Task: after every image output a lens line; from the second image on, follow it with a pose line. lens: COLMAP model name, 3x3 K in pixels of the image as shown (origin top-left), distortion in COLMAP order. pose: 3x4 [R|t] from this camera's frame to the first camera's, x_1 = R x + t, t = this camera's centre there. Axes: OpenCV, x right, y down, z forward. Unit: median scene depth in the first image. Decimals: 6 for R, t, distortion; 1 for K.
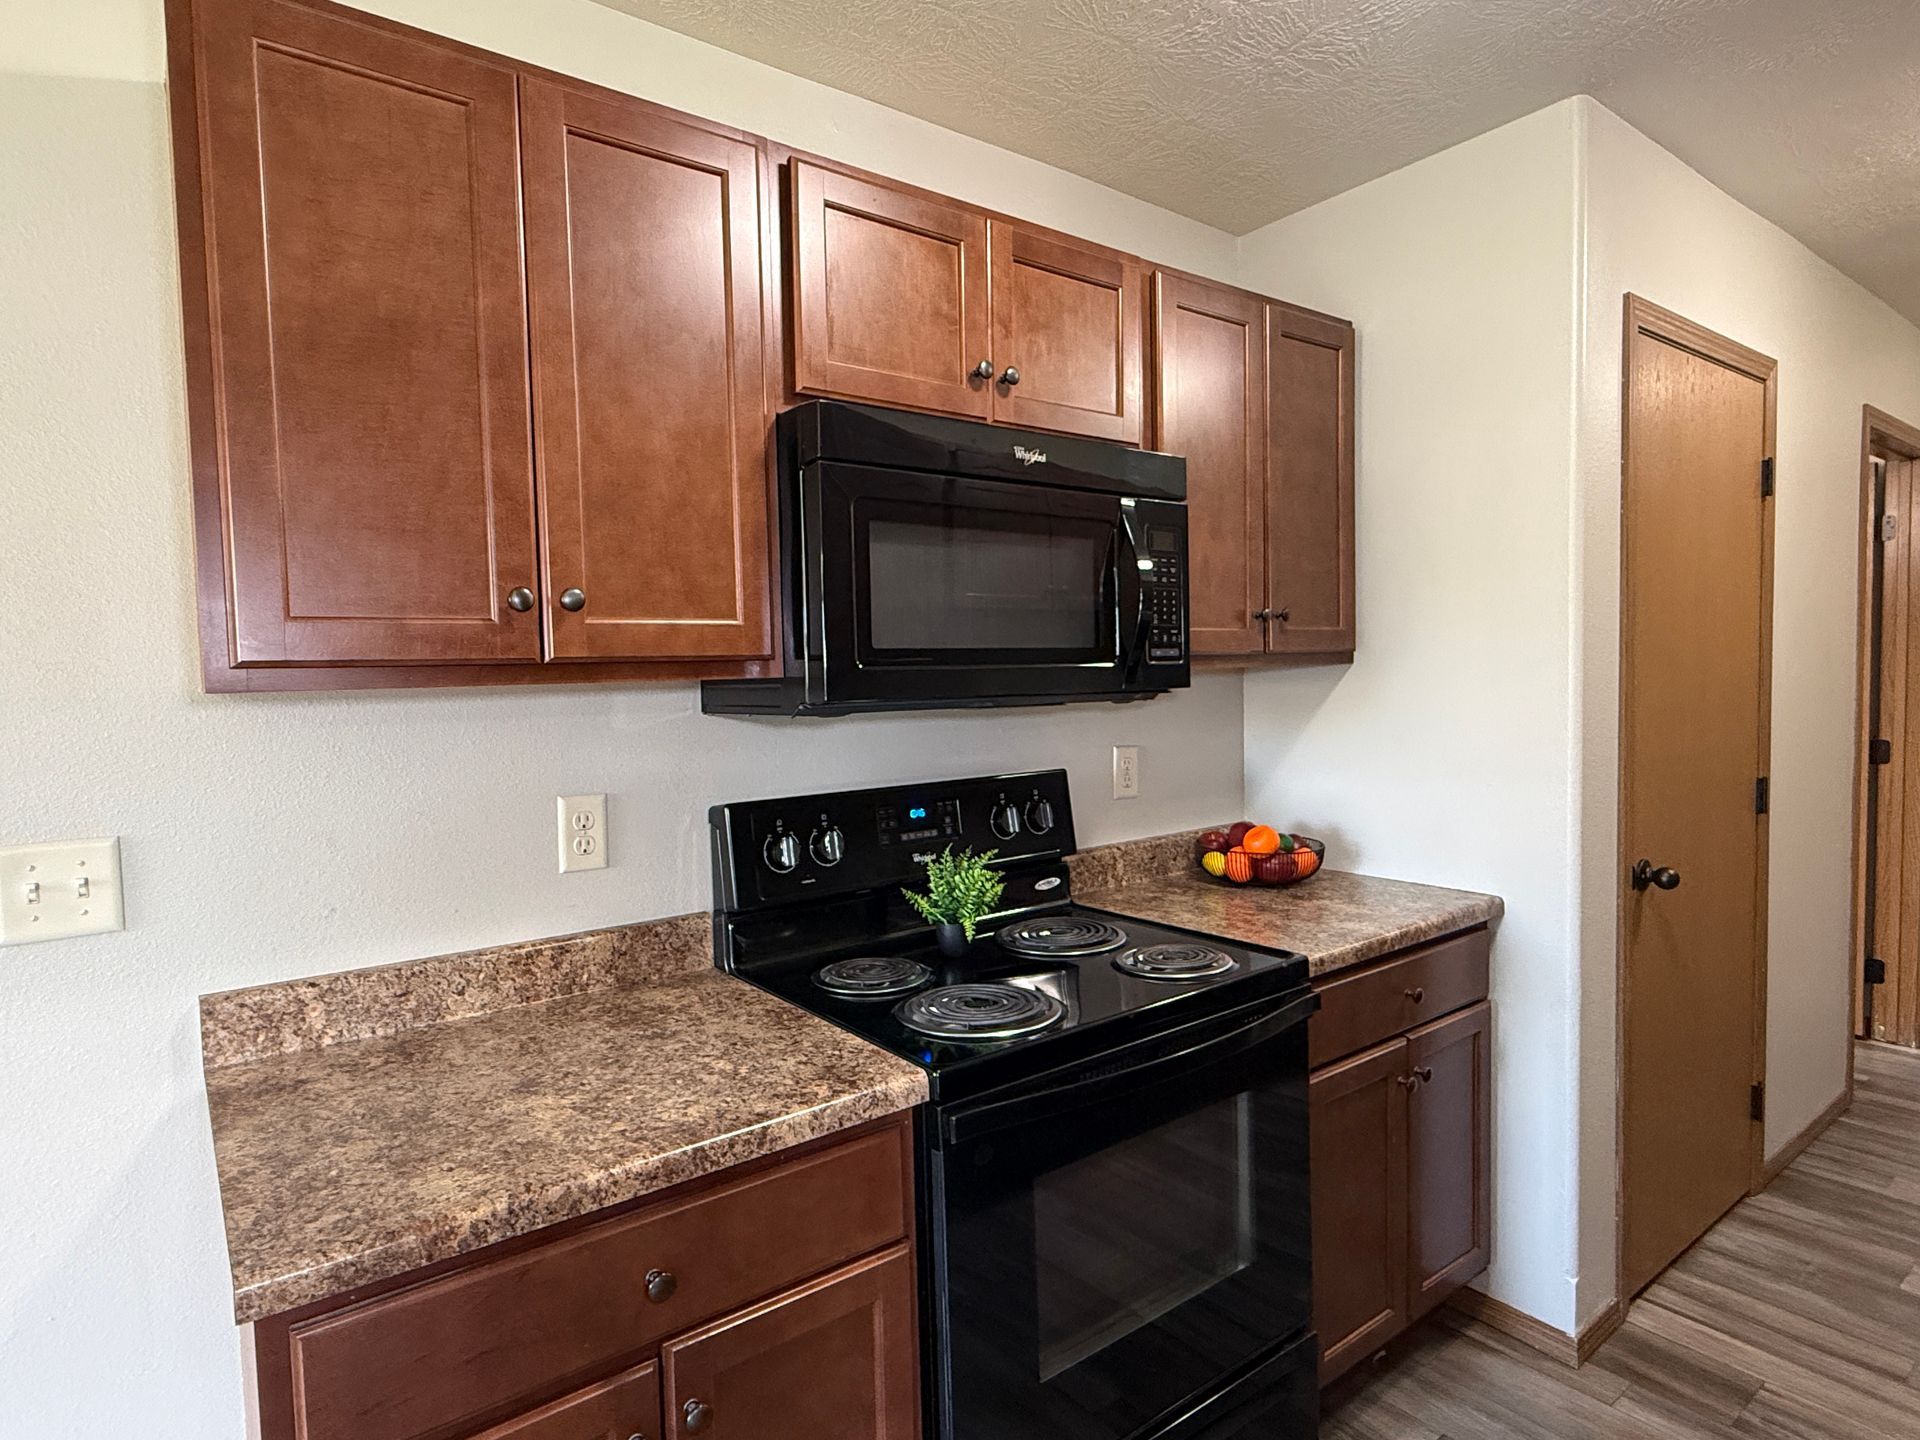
lens RADIAL K [[1061.1, 0, 960.0], [0, 1061.1, 720.0], [0, 0, 1]] dist [-0.003116, -0.000671]
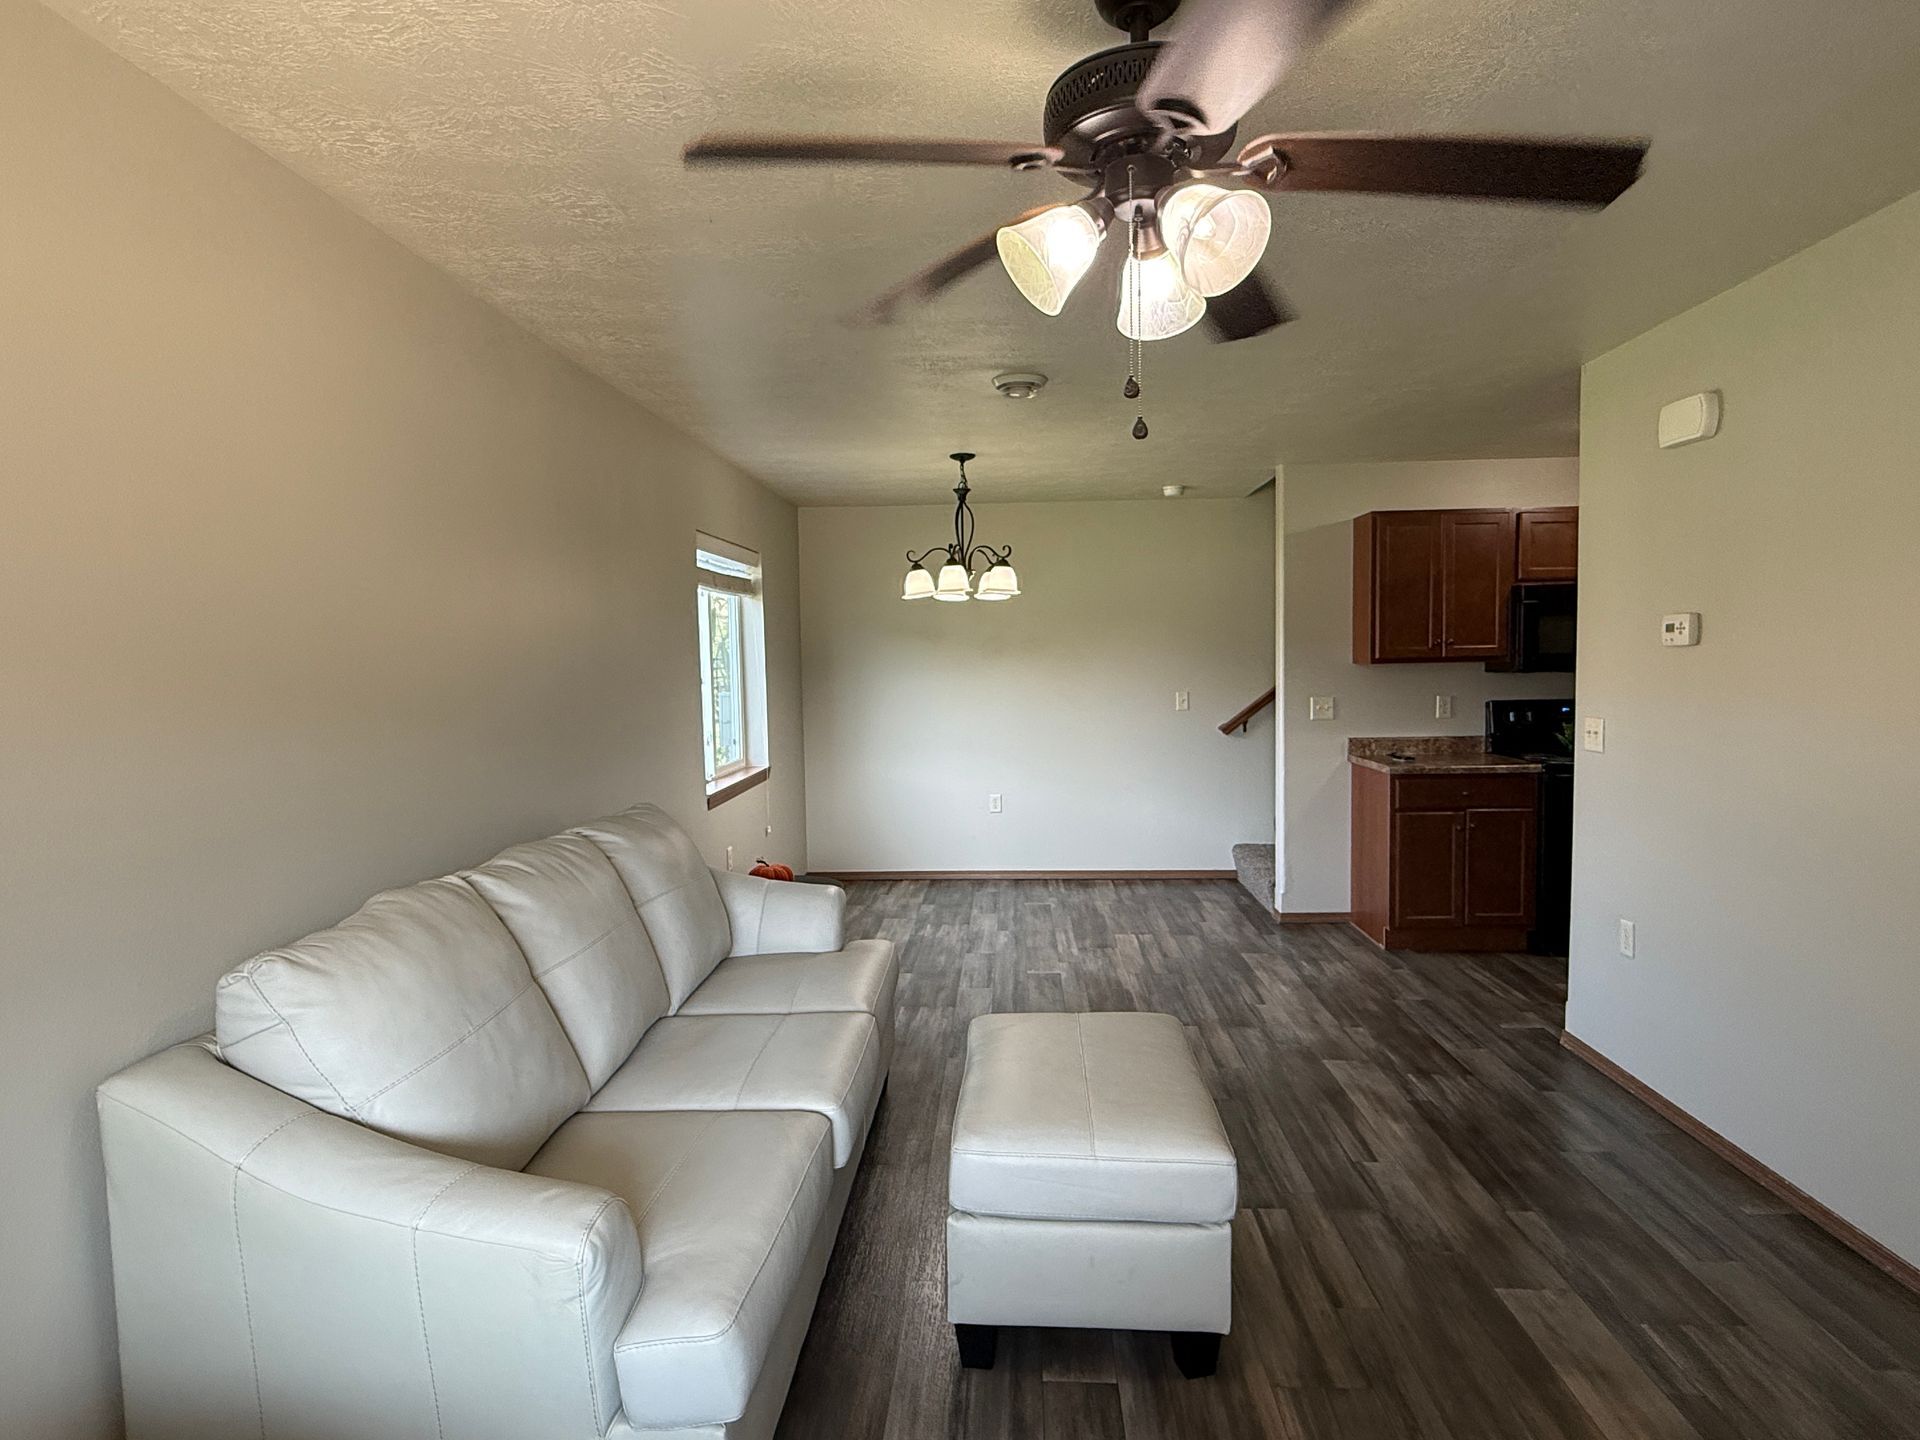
lens RADIAL K [[1061.1, 0, 960.0], [0, 1061.1, 720.0], [0, 0, 1]] dist [-0.003116, -0.000671]
pose [[0.757343, 0.049102, -0.651168, 0.680388], [-0.030113, 0.998734, 0.040288, 0.060478], [0.652323, -0.010903, 0.757863, -2.579899]]
